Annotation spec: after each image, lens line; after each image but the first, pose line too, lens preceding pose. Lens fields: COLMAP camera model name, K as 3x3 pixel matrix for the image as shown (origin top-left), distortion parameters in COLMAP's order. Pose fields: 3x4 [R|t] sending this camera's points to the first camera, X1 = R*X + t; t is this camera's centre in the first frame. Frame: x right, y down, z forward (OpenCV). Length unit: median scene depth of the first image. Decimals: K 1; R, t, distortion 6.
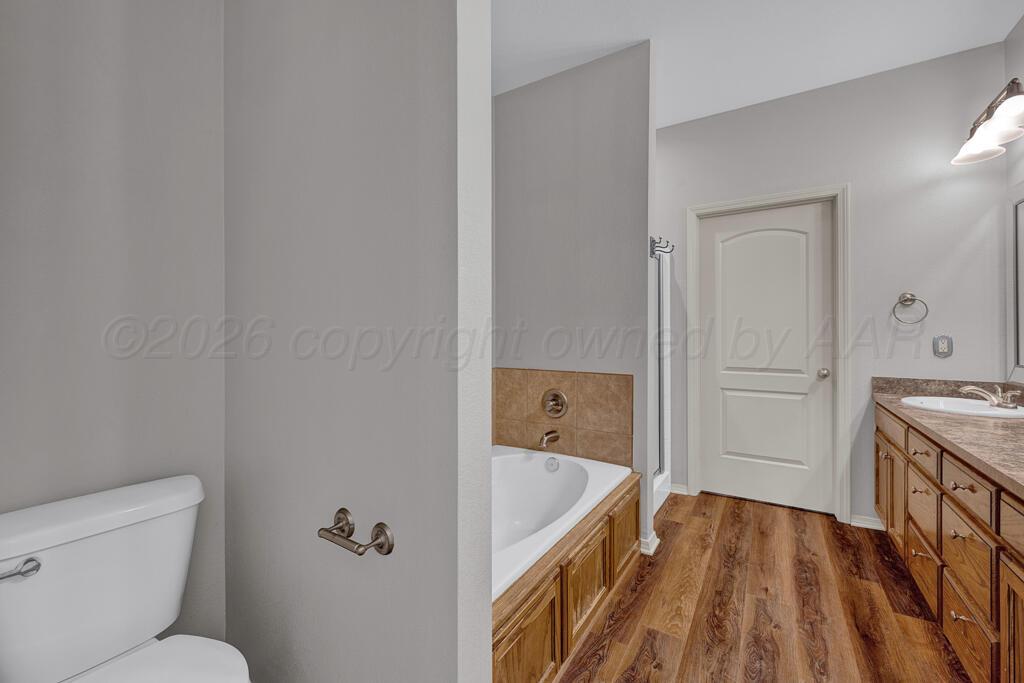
lens RADIAL K [[425.5, 0, 509.8], [0, 425.5, 332.2], [0, 0, 1]] dist [0.000614, -0.000111]
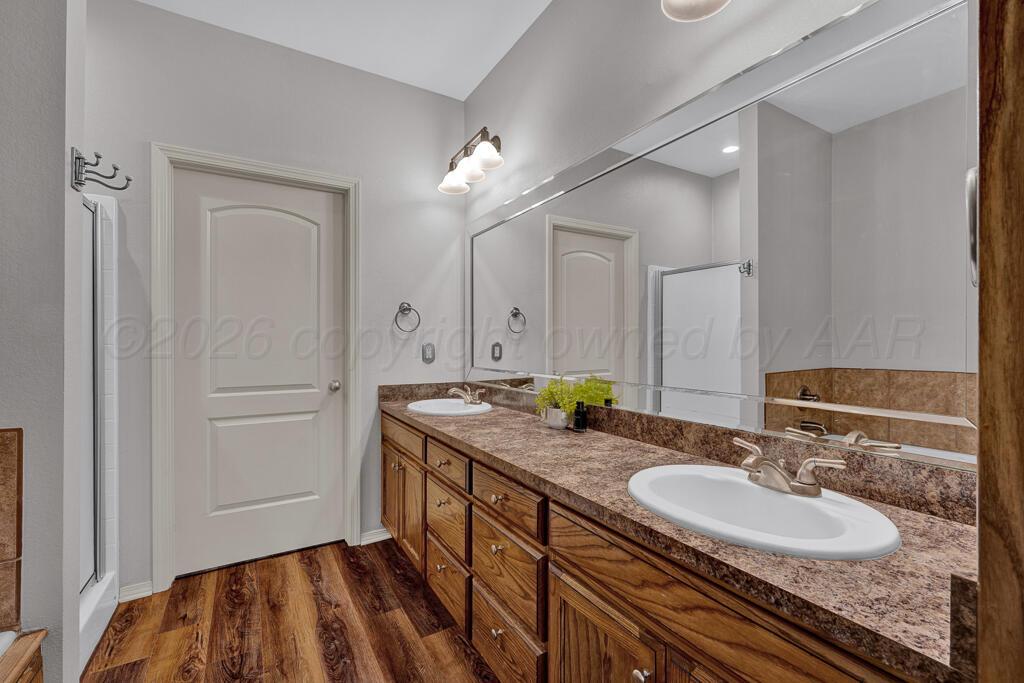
lens RADIAL K [[437.2, 0, 513.1], [0, 437.2, 342.8], [0, 0, 1]] dist [-0.000874, 0.000057]
pose [[0.450517, -0.000914, 0.892767, 0.096608], [-0.004597, 0.999984, 0.003343, 0.002165], [-0.892756, -0.005610, 0.450506, 0.278608]]
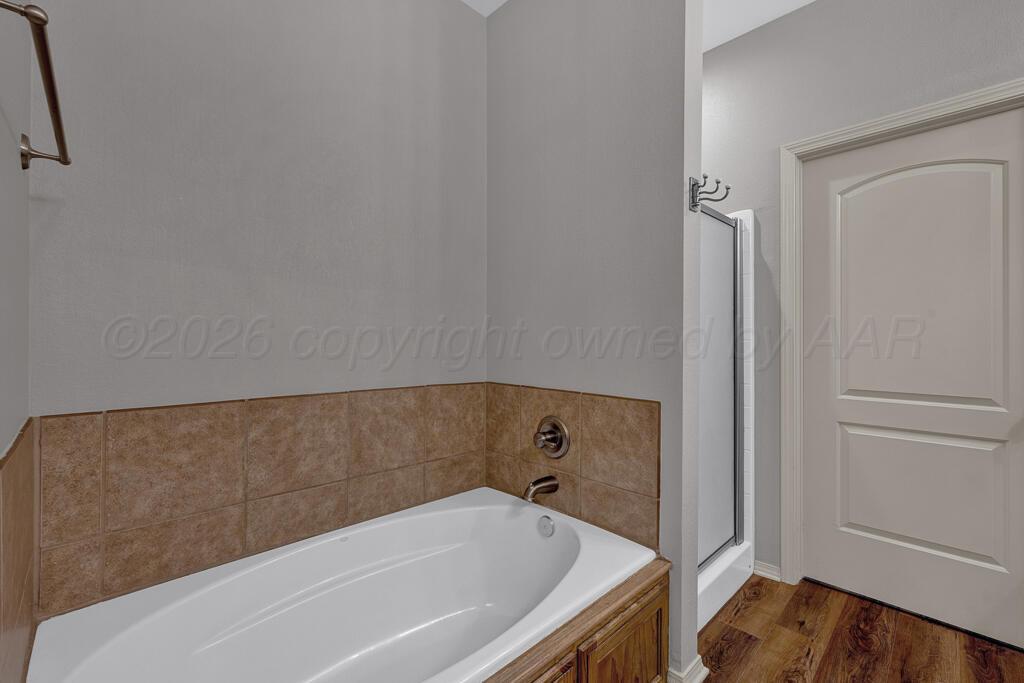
lens RADIAL K [[435.0, 0, 514.5], [0, 435.0, 337.7], [0, 0, 1]] dist [0.000320, 0.000446]
pose [[0.972388, 0.001666, -0.233364, 0.214480], [-0.001463, 0.999998, 0.001040, 0.005783], [0.233365, -0.000670, 0.972389, 0.306457]]
